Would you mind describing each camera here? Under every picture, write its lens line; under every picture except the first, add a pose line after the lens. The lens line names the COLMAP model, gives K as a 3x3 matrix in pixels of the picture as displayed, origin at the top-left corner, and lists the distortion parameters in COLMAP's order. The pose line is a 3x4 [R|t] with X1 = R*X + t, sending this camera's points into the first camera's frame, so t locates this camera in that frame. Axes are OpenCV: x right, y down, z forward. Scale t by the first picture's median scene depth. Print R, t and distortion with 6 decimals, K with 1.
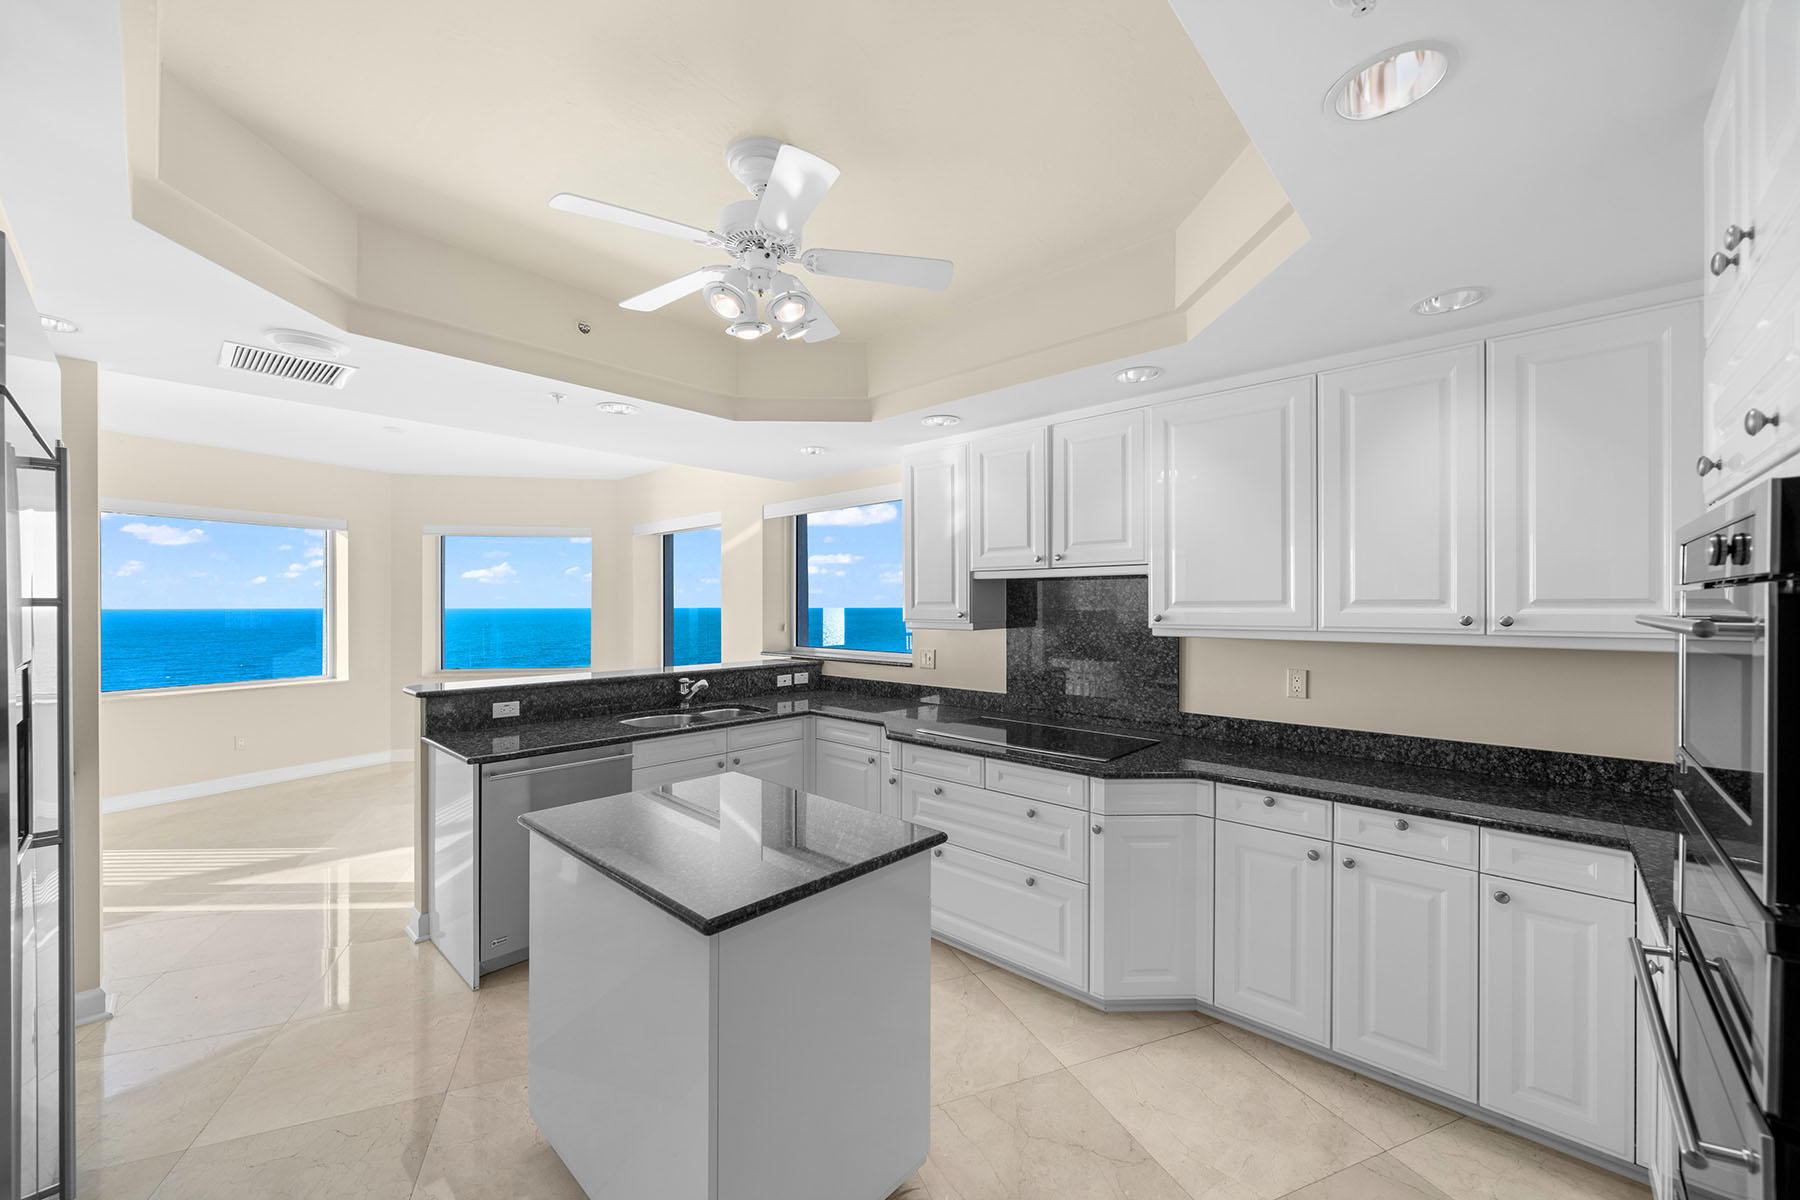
lens RADIAL K [[689.9, 0, 884.1], [0, 689.9, 604.1], [0, 0, 1]] dist [0.001014, 0.000151]
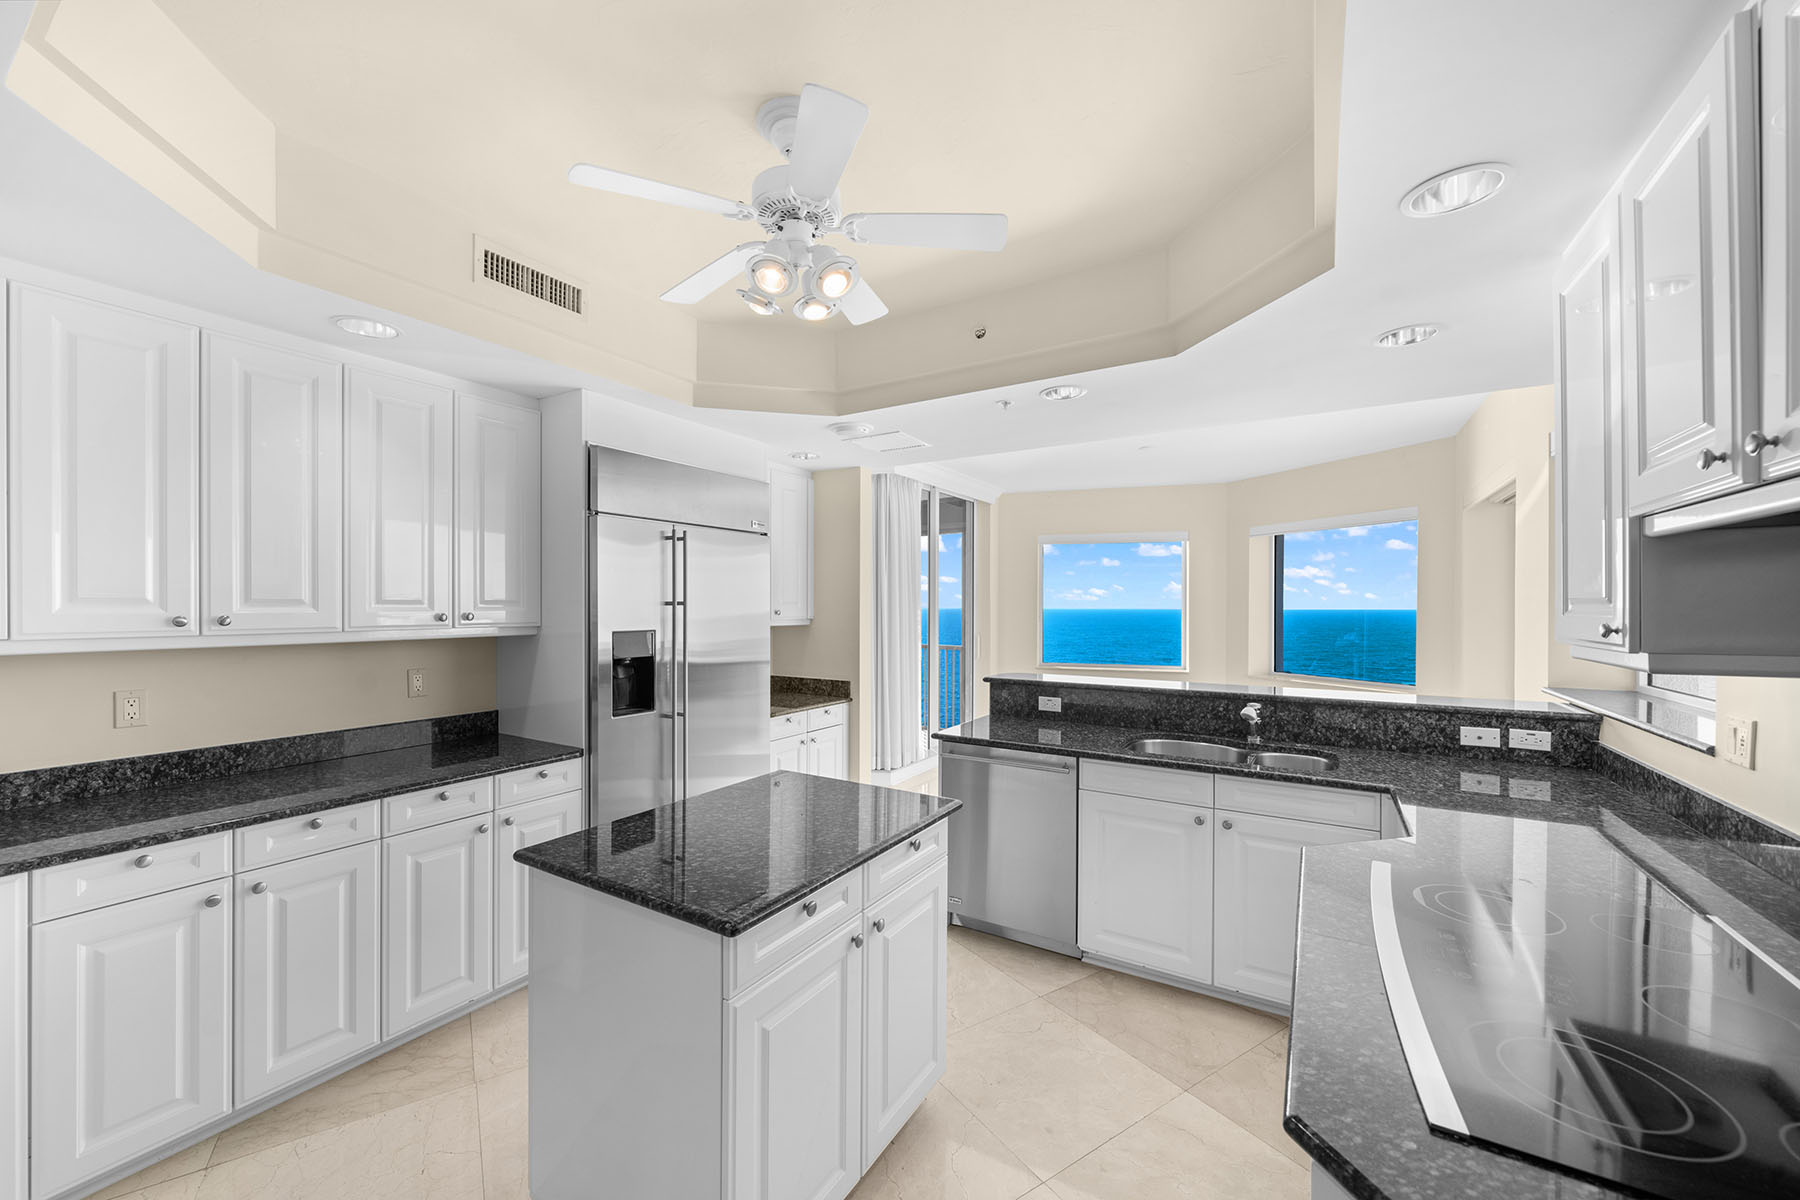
lens RADIAL K [[689.9, 0, 884.6], [0, 689.9, 604.0], [0, 0, 1]] dist [0.001014, 0.000151]
pose [[0.192463, -0.003107, -0.981299, 0.382232], [-0.000779, 0.999994, -0.003318, 0.002279], [0.981304, 0.001403, 0.192460, 0.470979]]
